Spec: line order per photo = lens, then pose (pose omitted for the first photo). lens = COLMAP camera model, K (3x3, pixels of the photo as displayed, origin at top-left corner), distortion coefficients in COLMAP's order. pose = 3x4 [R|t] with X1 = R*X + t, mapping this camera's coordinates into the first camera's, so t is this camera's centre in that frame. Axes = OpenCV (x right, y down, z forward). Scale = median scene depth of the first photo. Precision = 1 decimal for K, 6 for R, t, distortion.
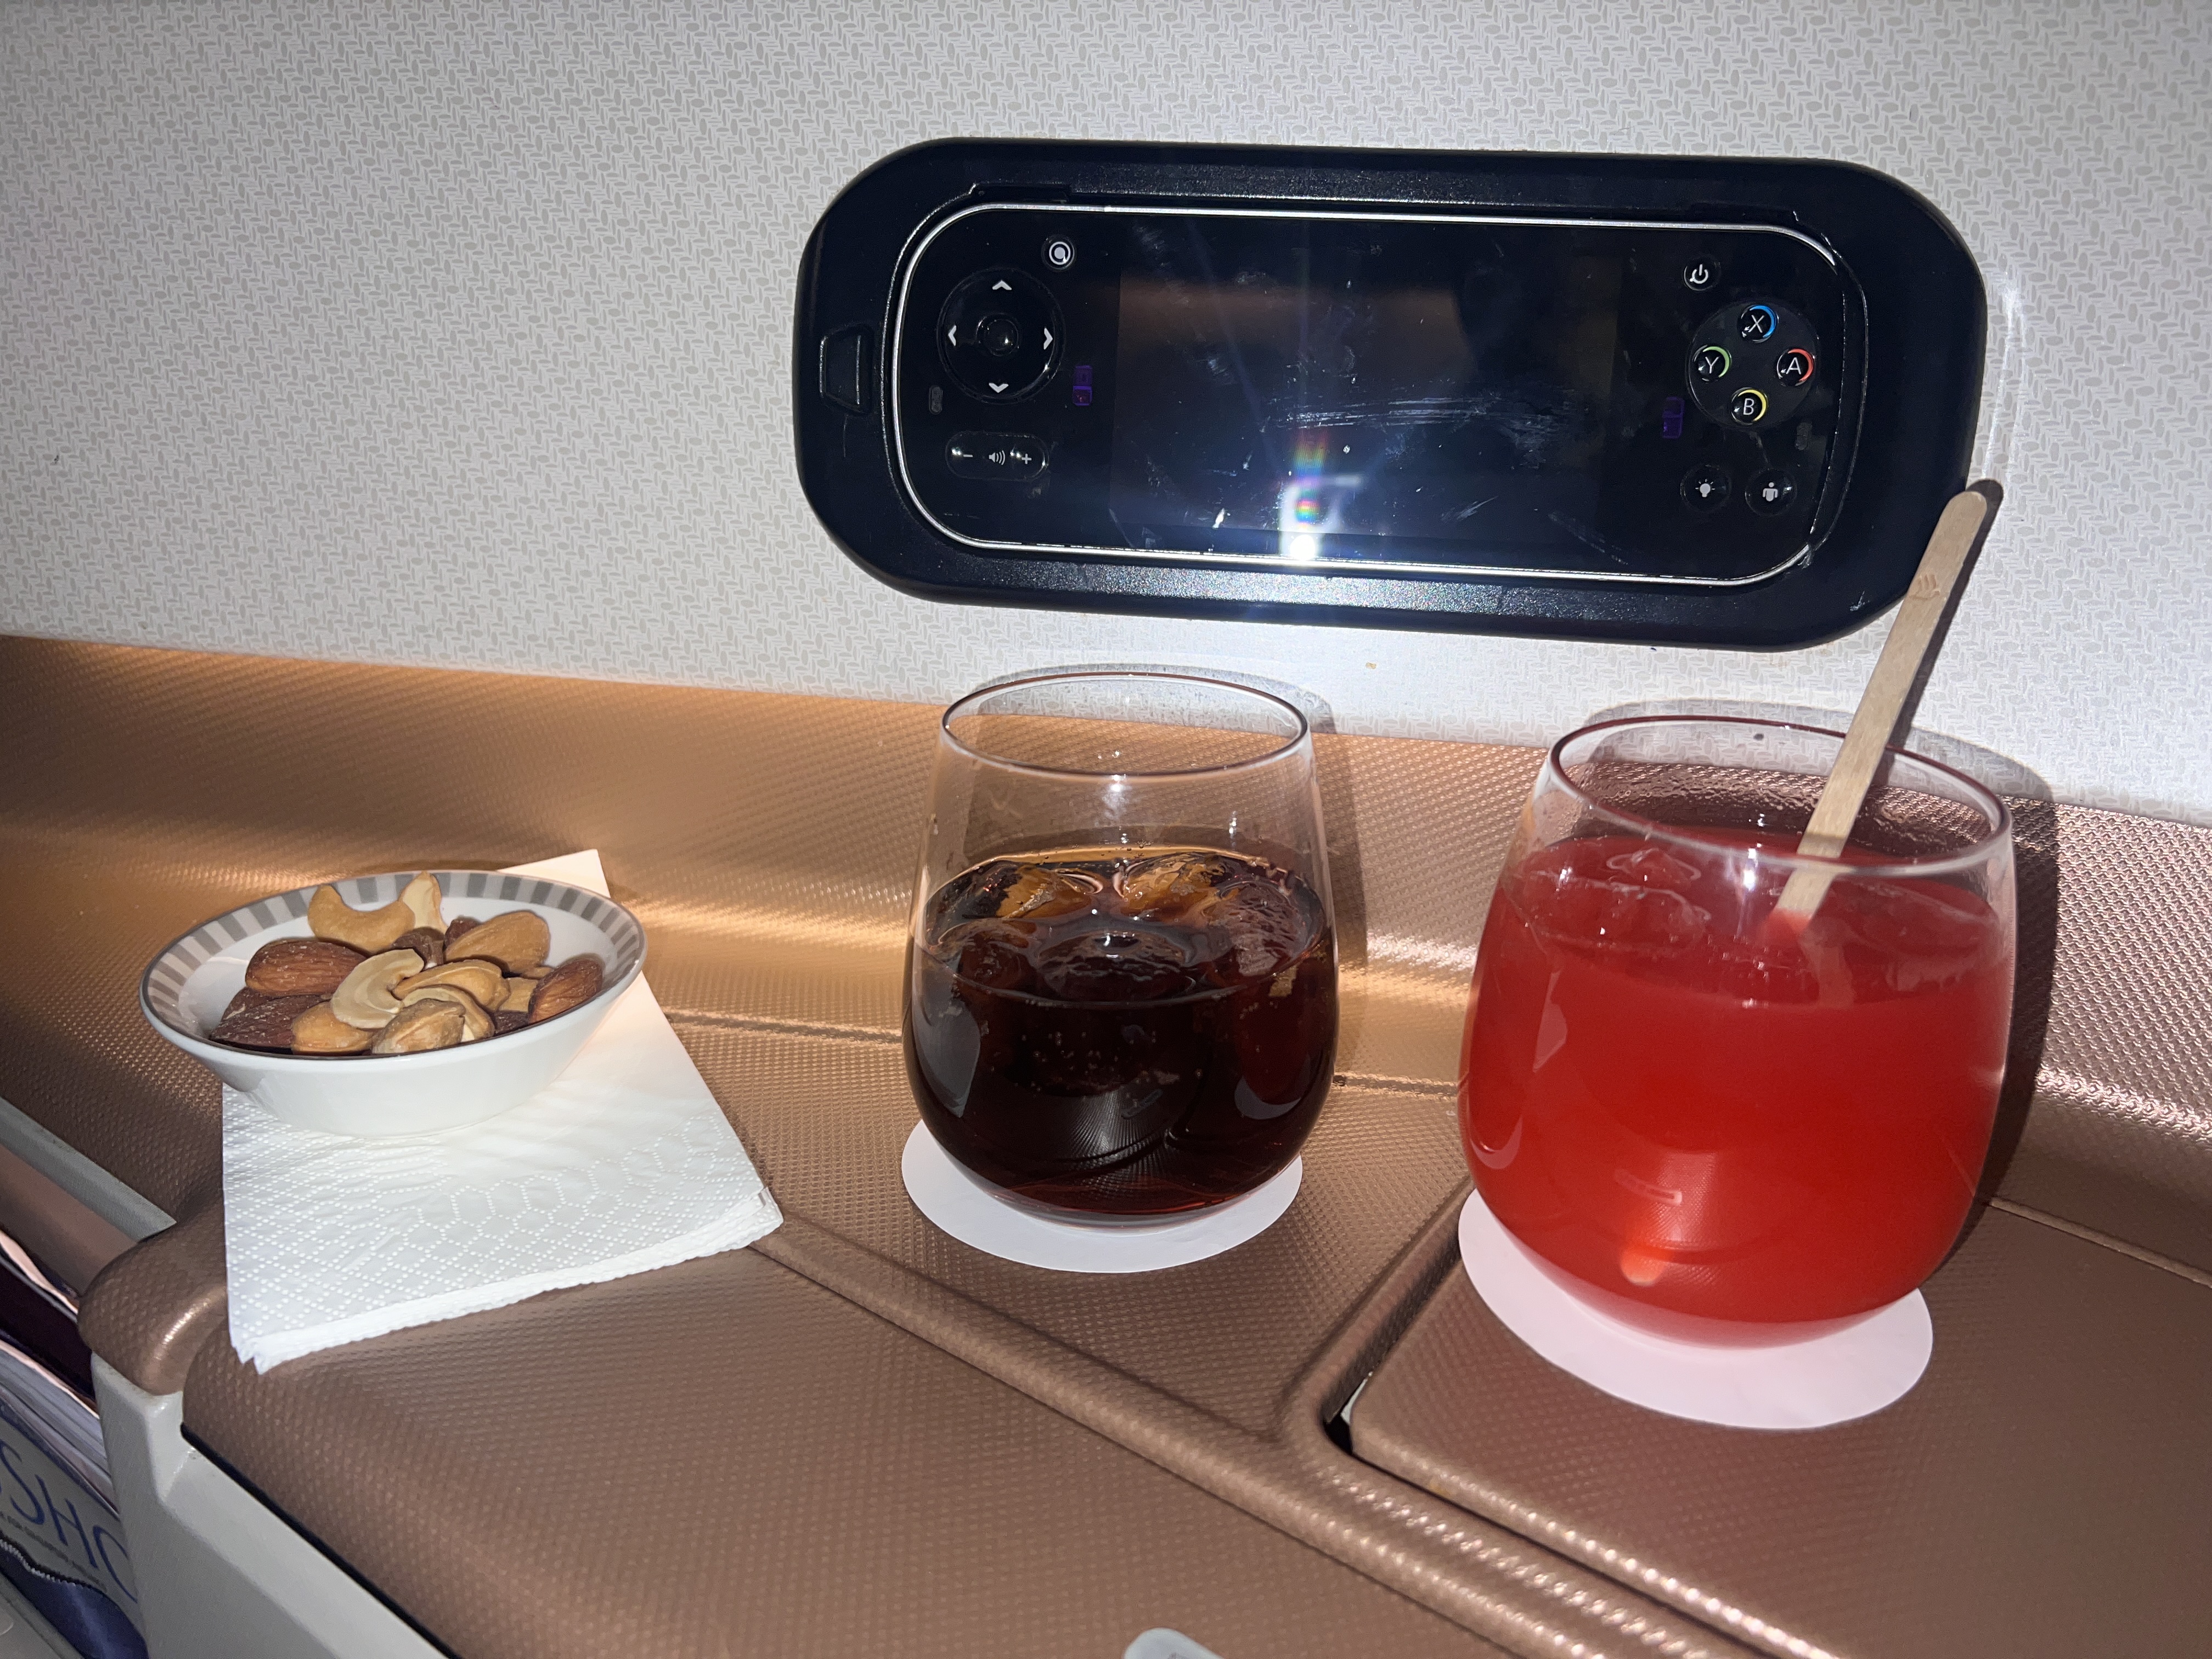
lens RADIAL K [[1625.9, 0, 1150.0], [0, 1625.9, 887.6], [0, 0, 1]] dist [0.001096, -0.002205]
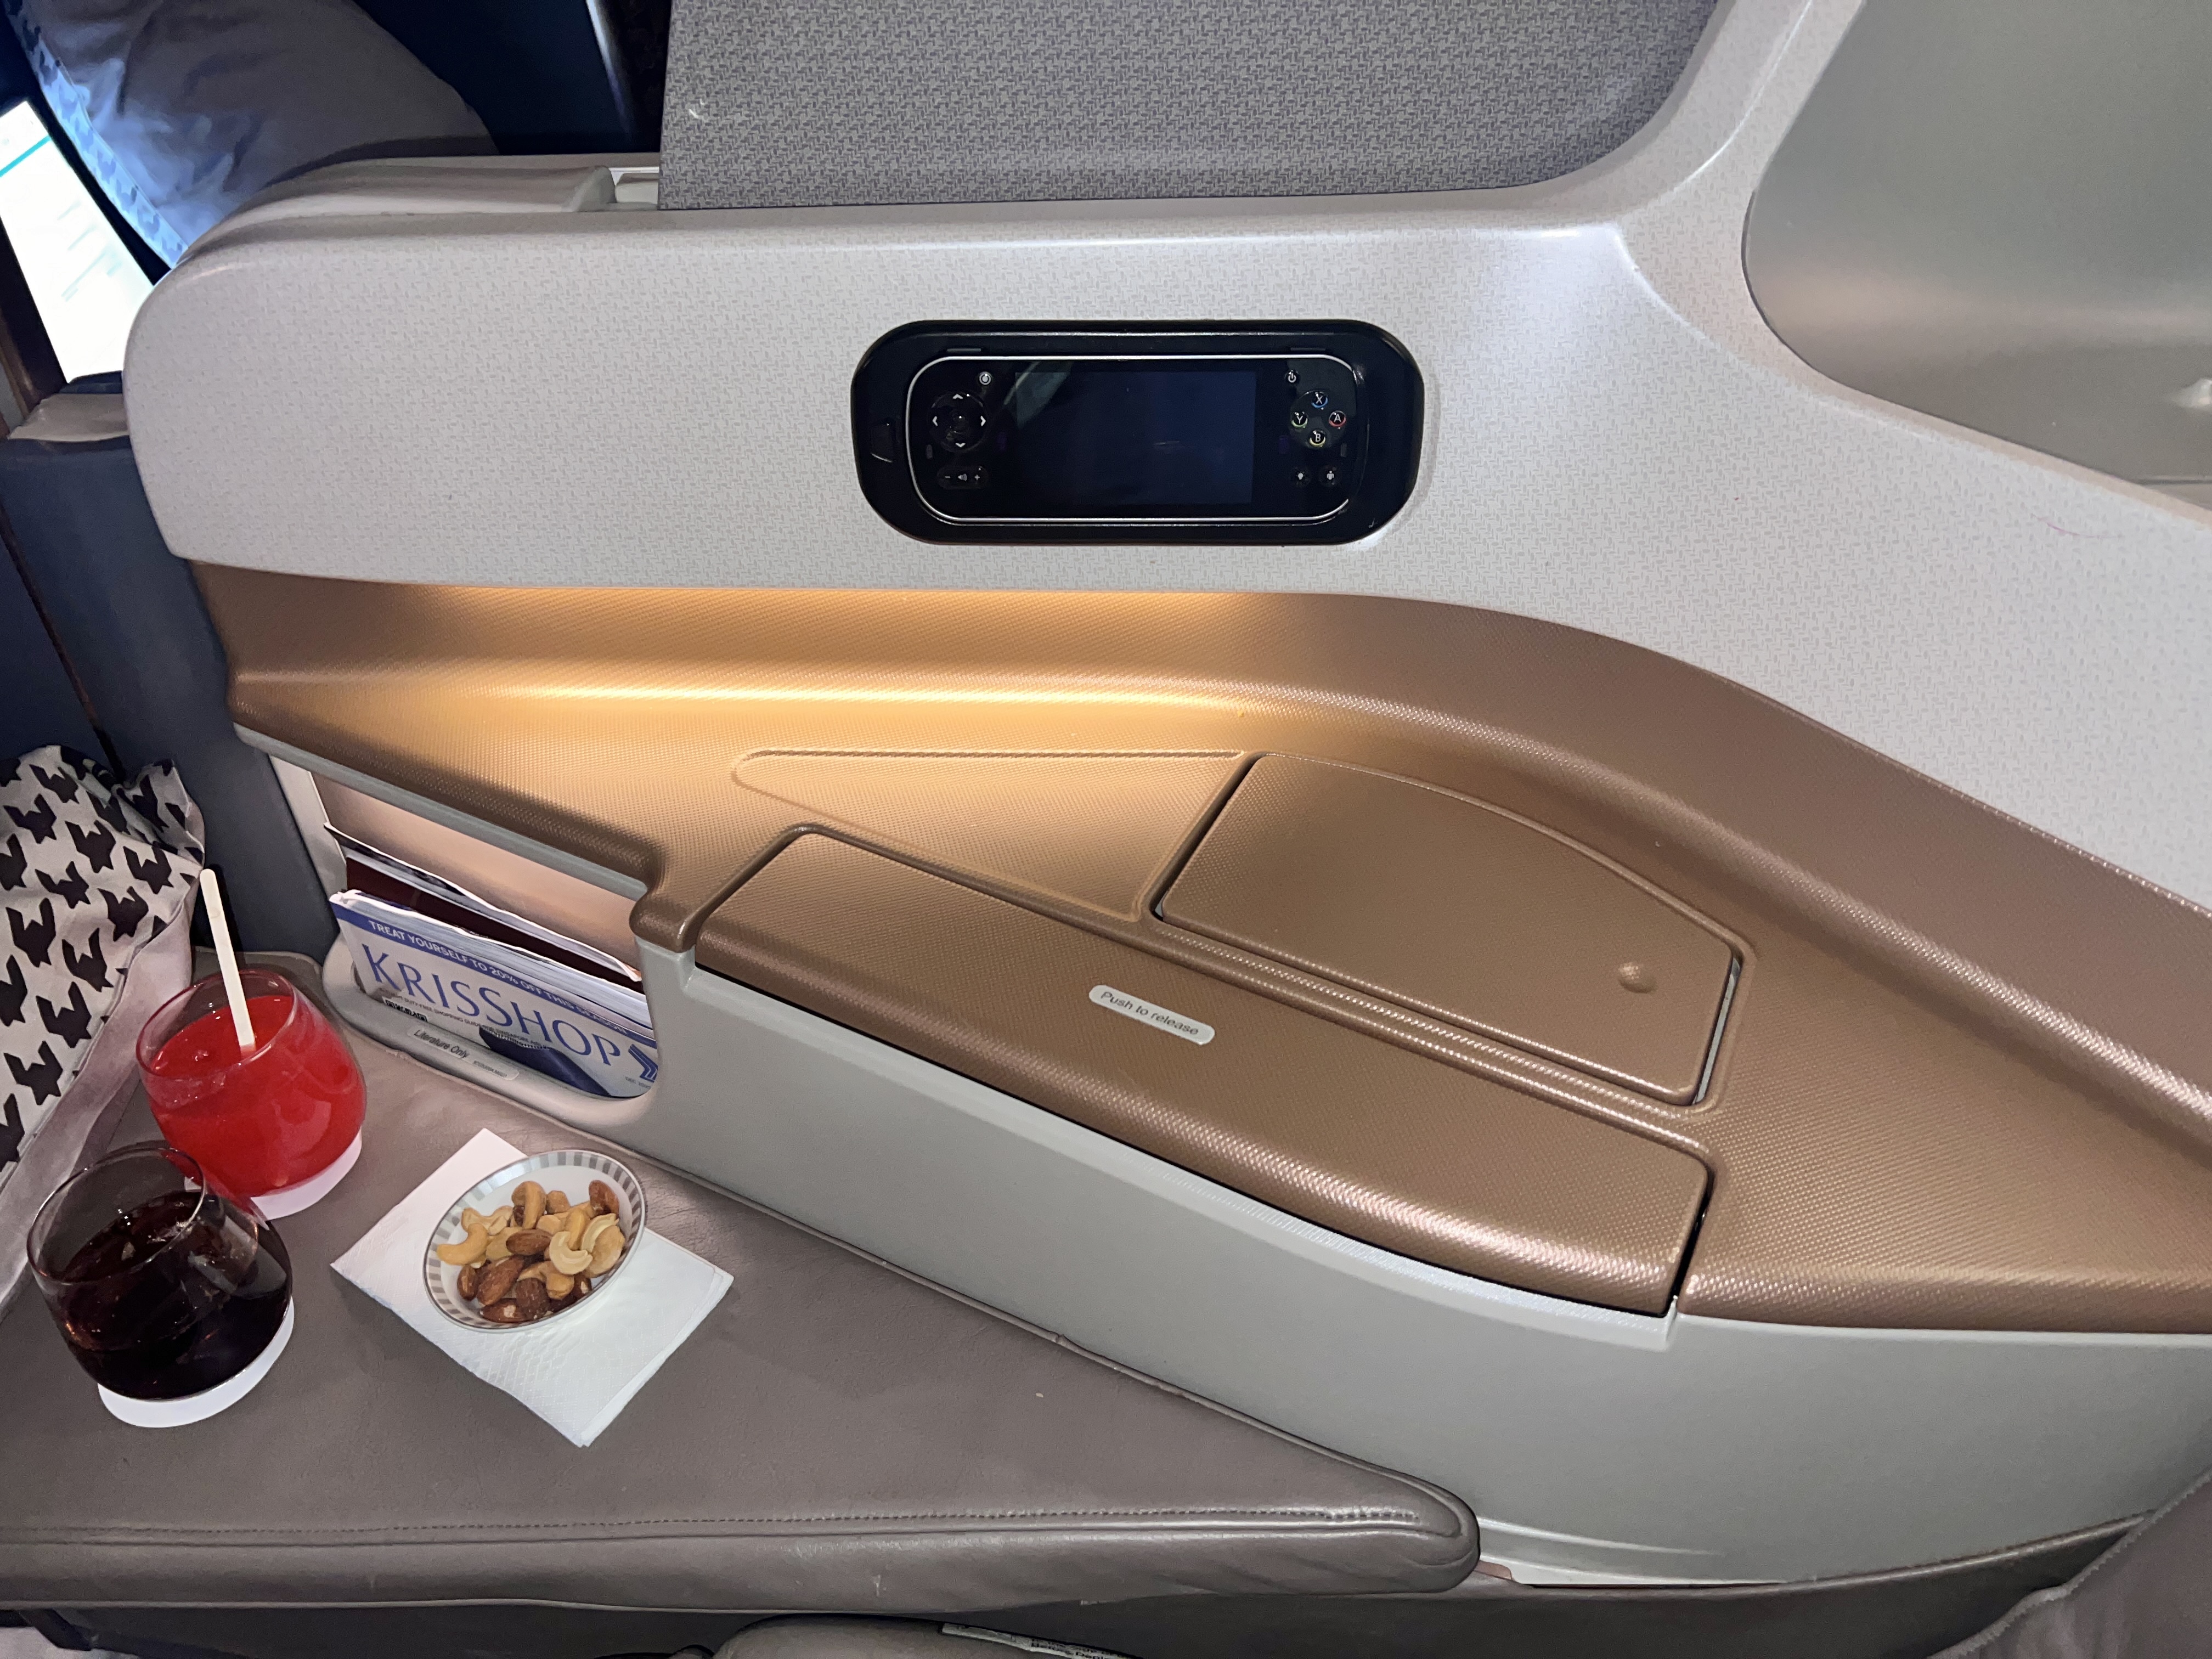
lens RADIAL K [[1625.9, 0, 1150.0], [0, 1625.9, 887.6], [0, 0, 1]] dist [0.001096, -0.002205]
pose [[0.989943, -0.111145, 0.087520, -0.097259], [0.077754, 0.944310, 0.319739, -0.412413], [-0.118183, -0.309719, 0.943455, -1.103792]]
